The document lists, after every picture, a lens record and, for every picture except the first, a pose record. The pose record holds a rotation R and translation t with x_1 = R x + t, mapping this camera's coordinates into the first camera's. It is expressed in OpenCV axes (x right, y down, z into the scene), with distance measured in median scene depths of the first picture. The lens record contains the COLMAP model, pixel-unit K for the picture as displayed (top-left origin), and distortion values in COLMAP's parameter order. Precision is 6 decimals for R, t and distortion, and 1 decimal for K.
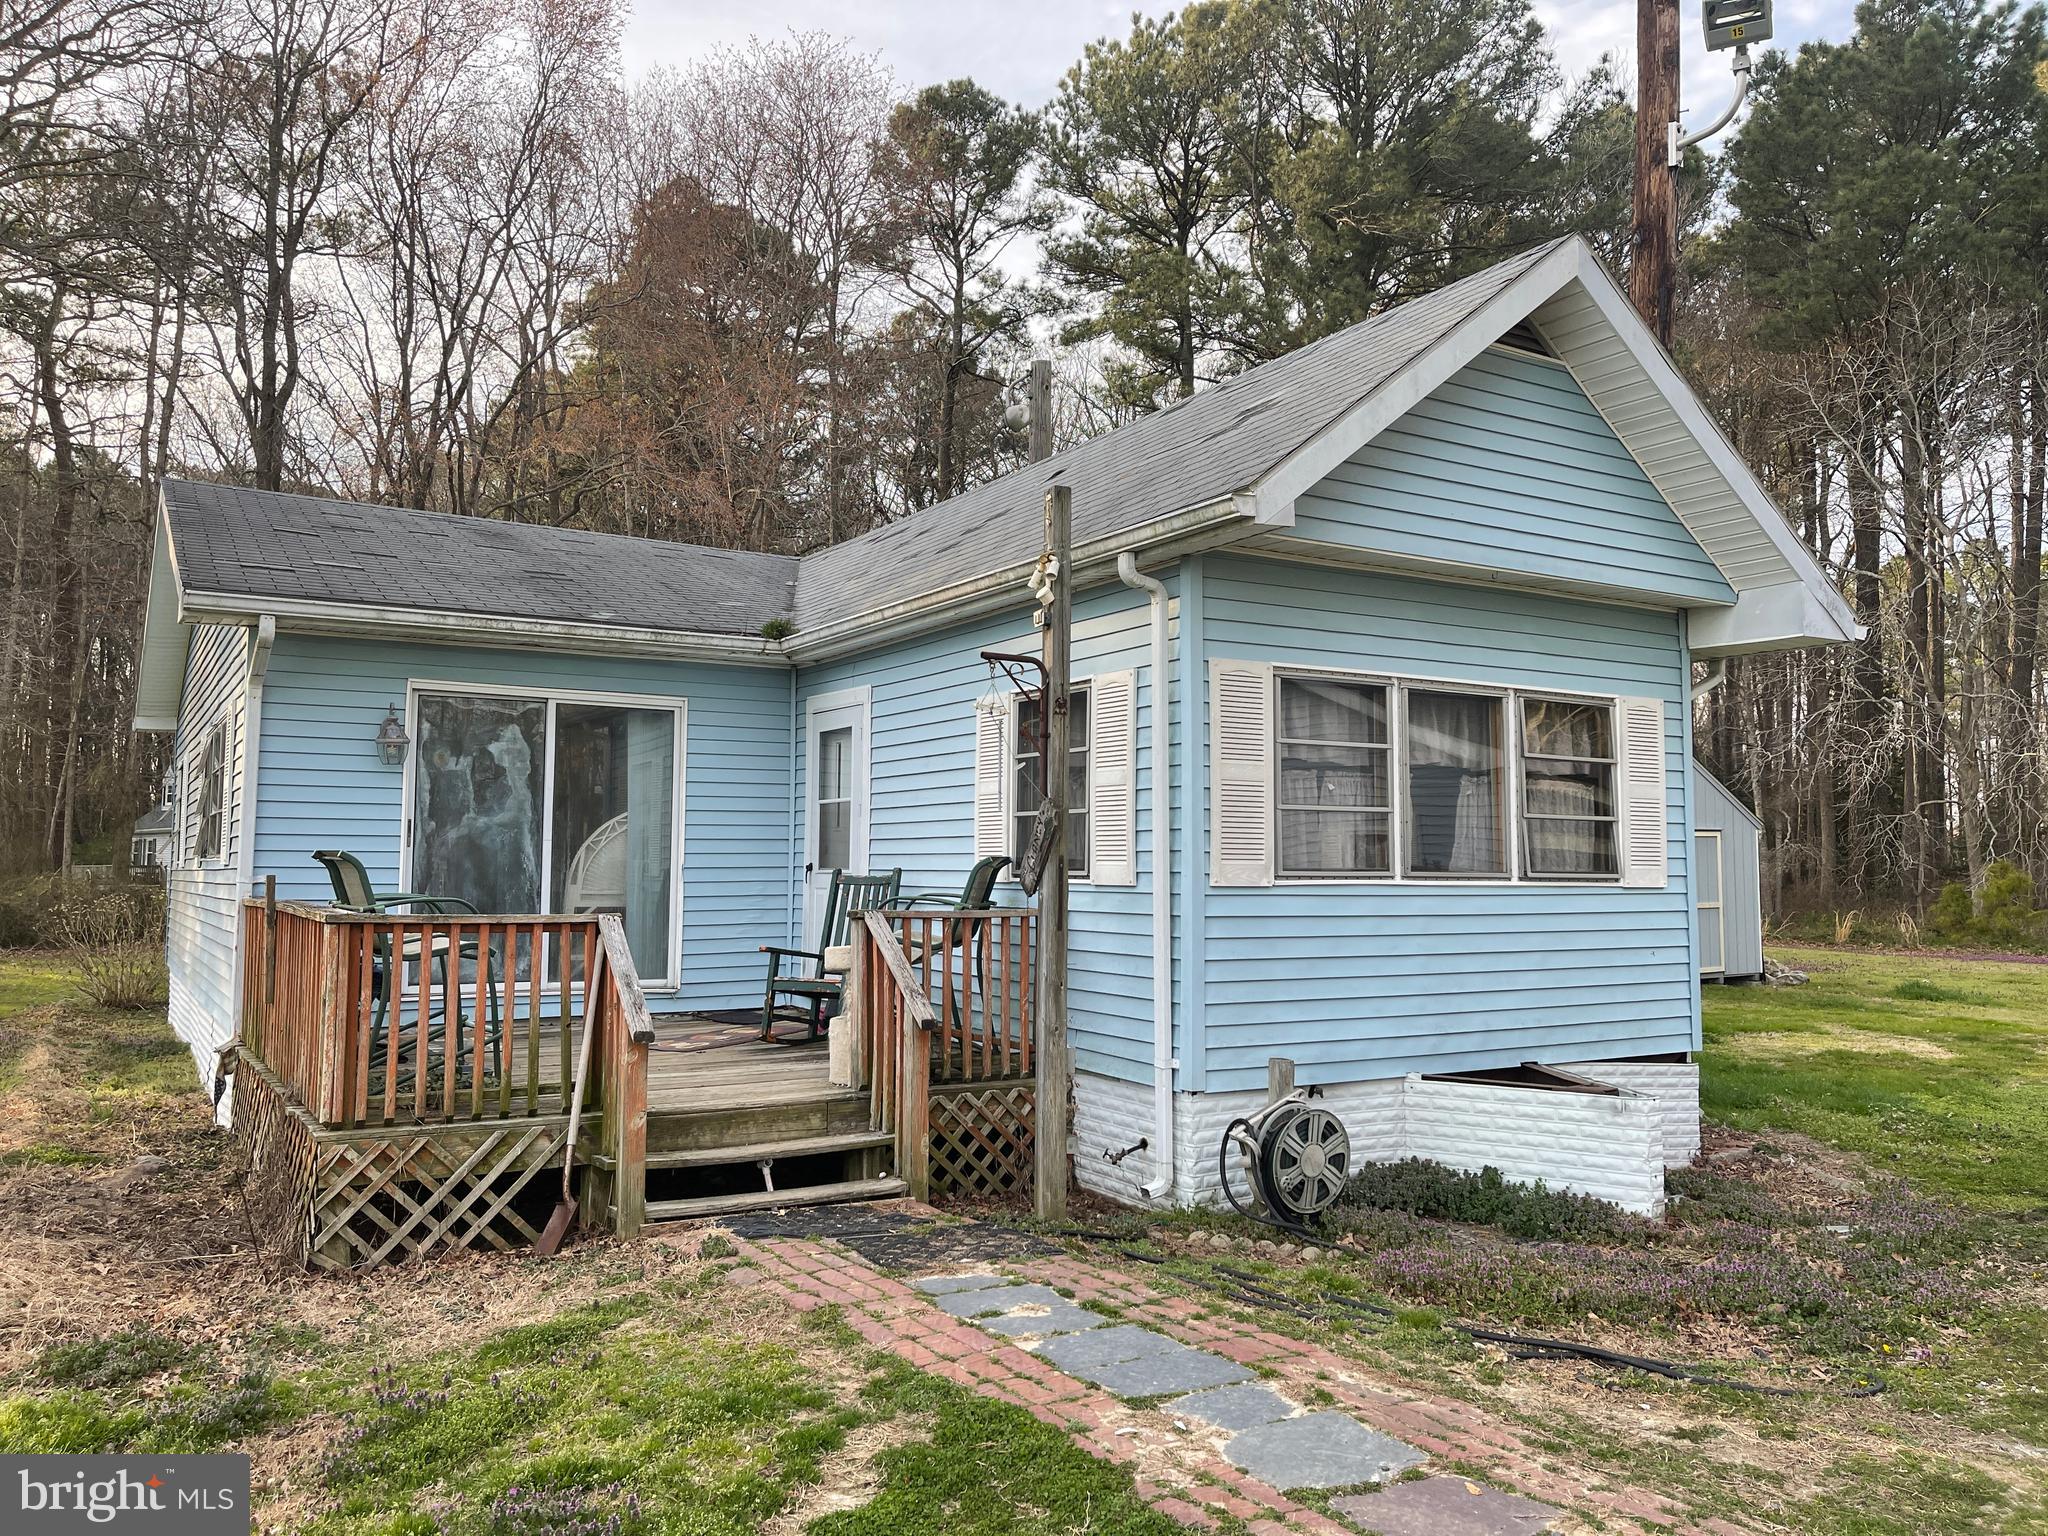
lens RADIAL K [[1556.5, 0, 1024.0], [0, 1556.5, 768.0], [0, 0, 1]] dist [0.002506, 0.000168]
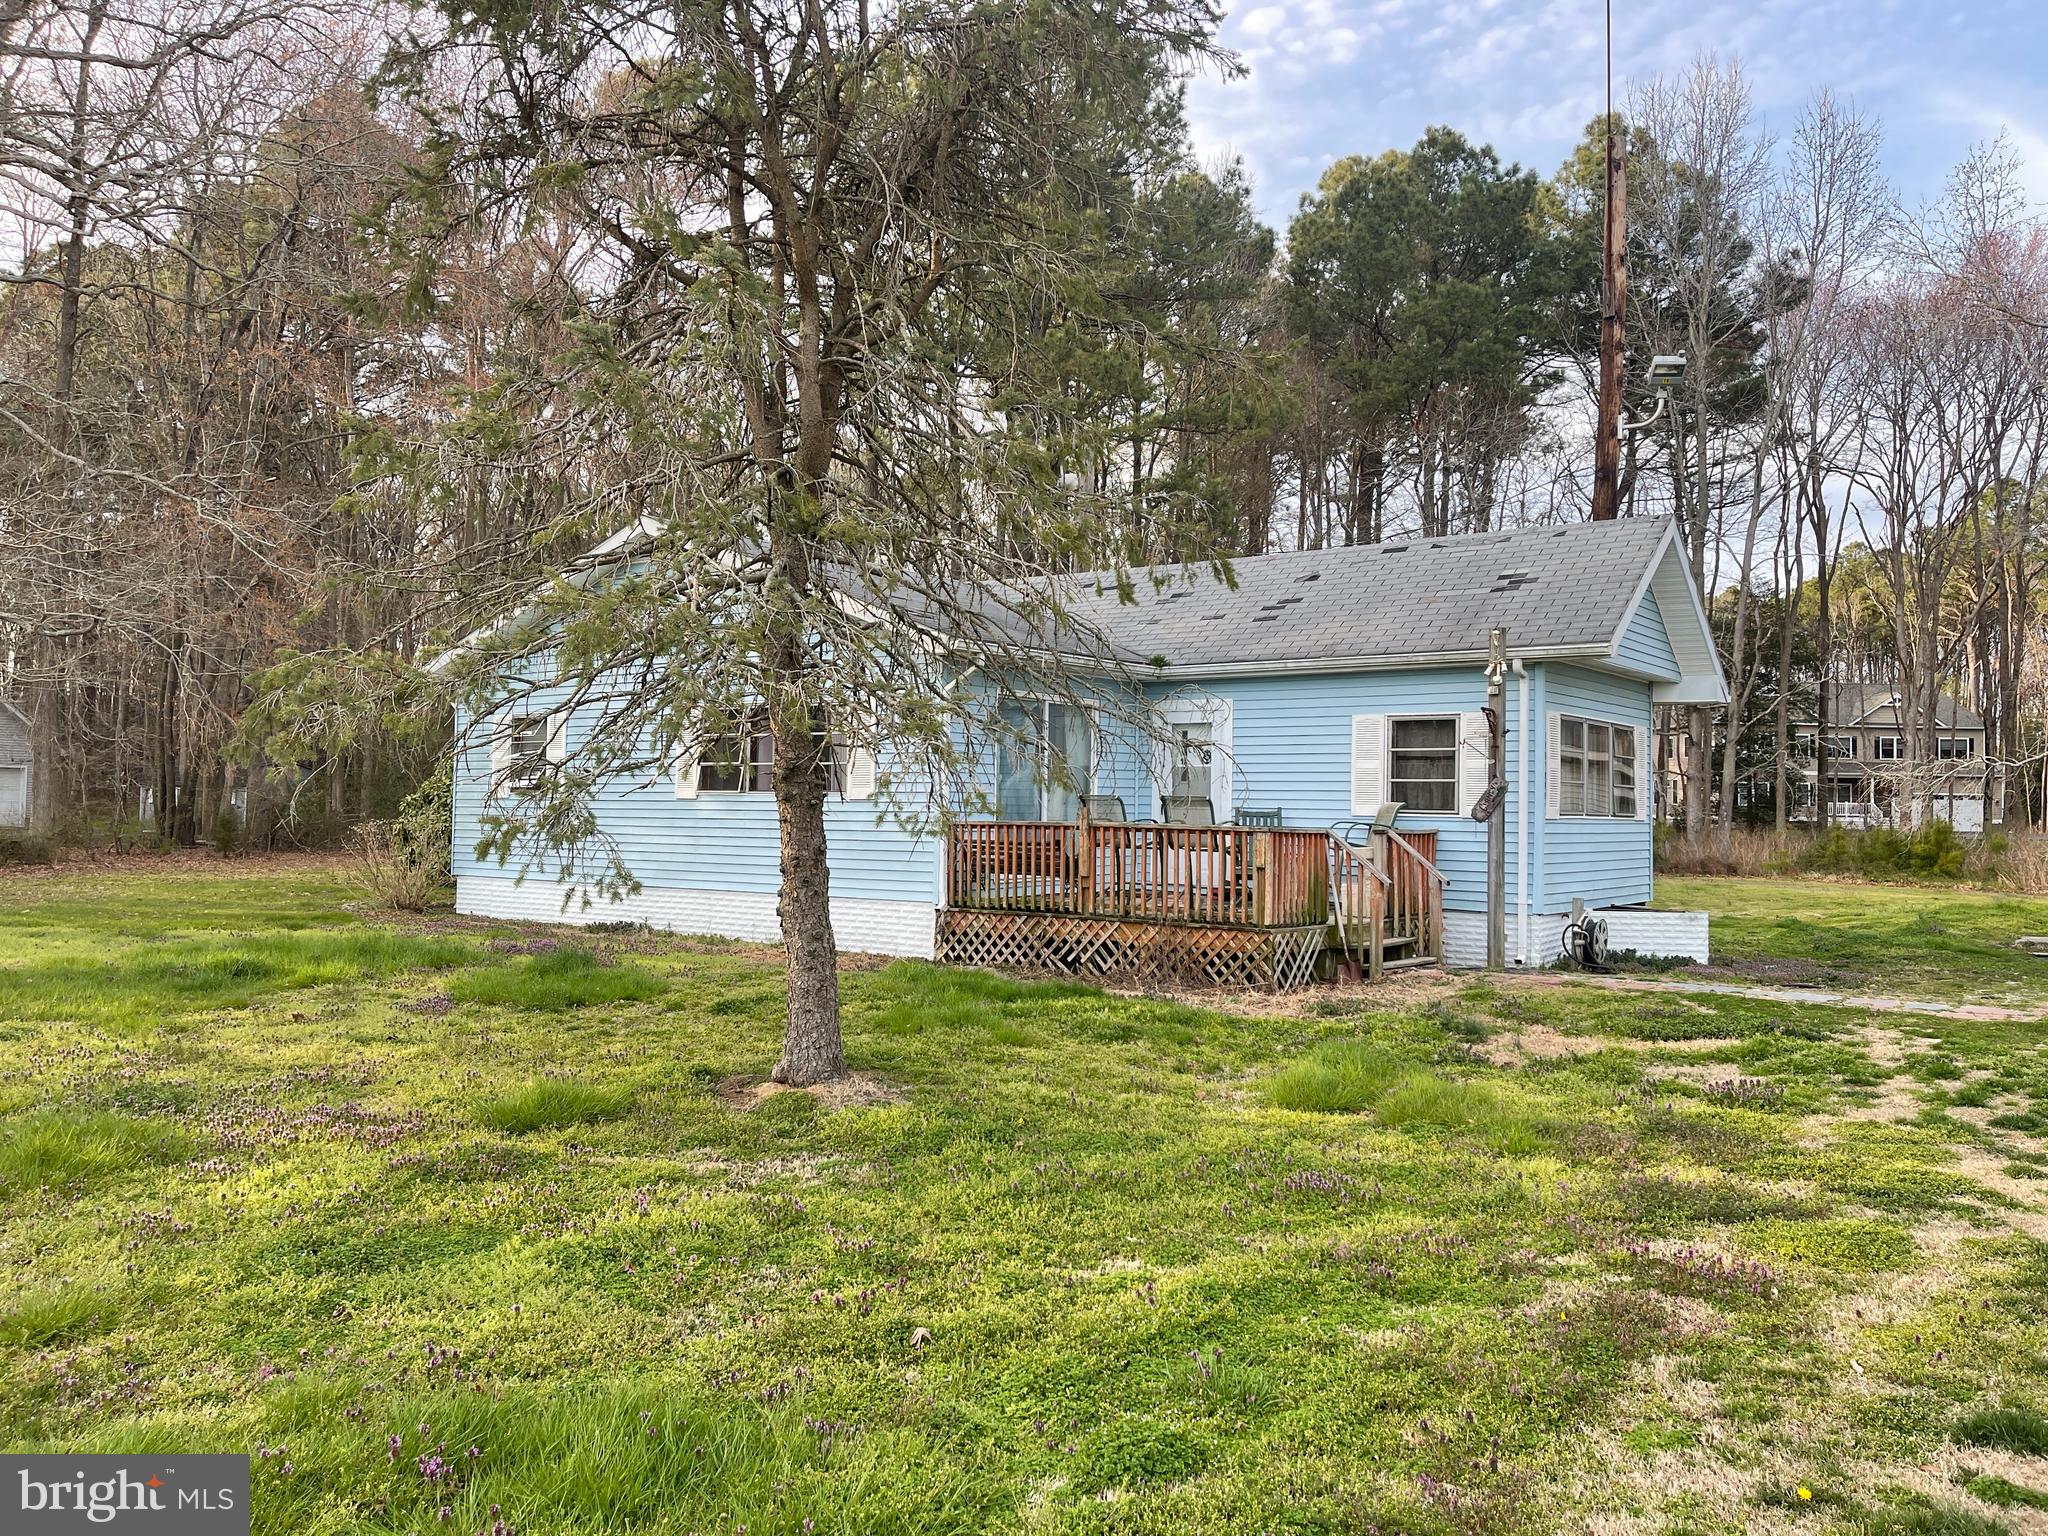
lens RADIAL K [[1556.5, 0, 1024.0], [0, 1556.5, 768.0], [0, 0, 1]] dist [0.002506, 0.000168]
pose [[0.934426, 0.018021, 0.355701, -1.051072], [-0.032463, 0.998871, 0.034673, -0.035133], [-0.354674, -0.043946, 0.933956, -0.591827]]
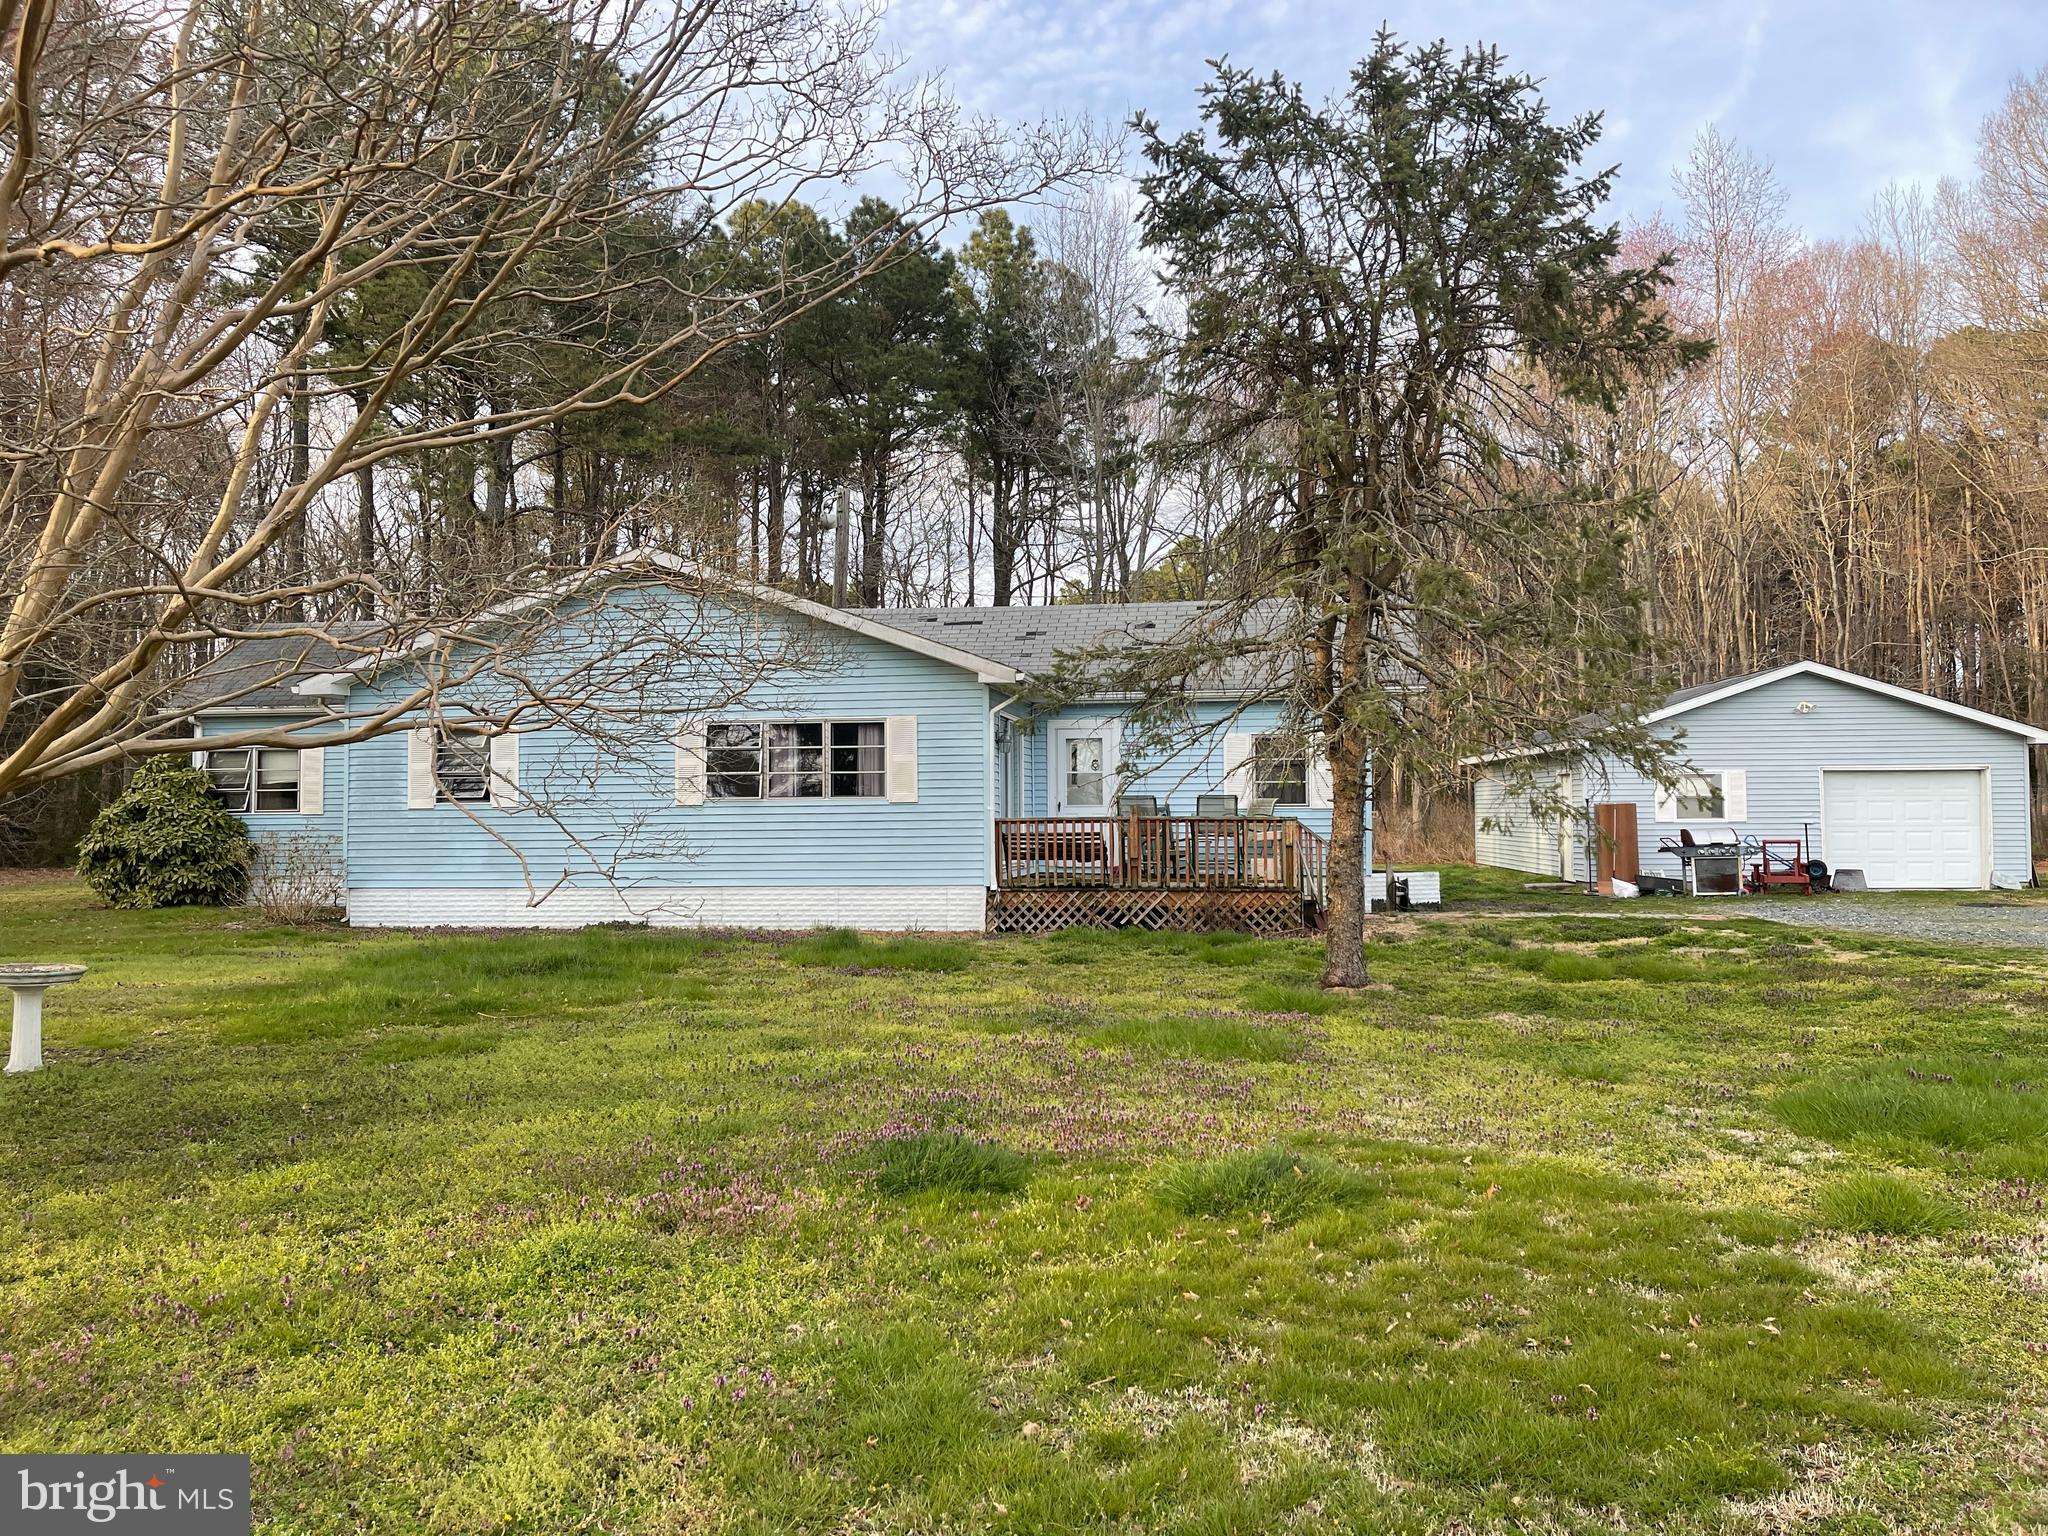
lens RADIAL K [[1556.5, 0, 1024.0], [0, 1556.5, 768.0], [0, 0, 1]] dist [0.002506, 0.000168]
pose [[0.627779, 0.014811, 0.778250, -2.458610], [-0.042328, 0.998989, 0.015132, -0.010866], [-0.777240, -0.042442, 0.627772, -0.229389]]
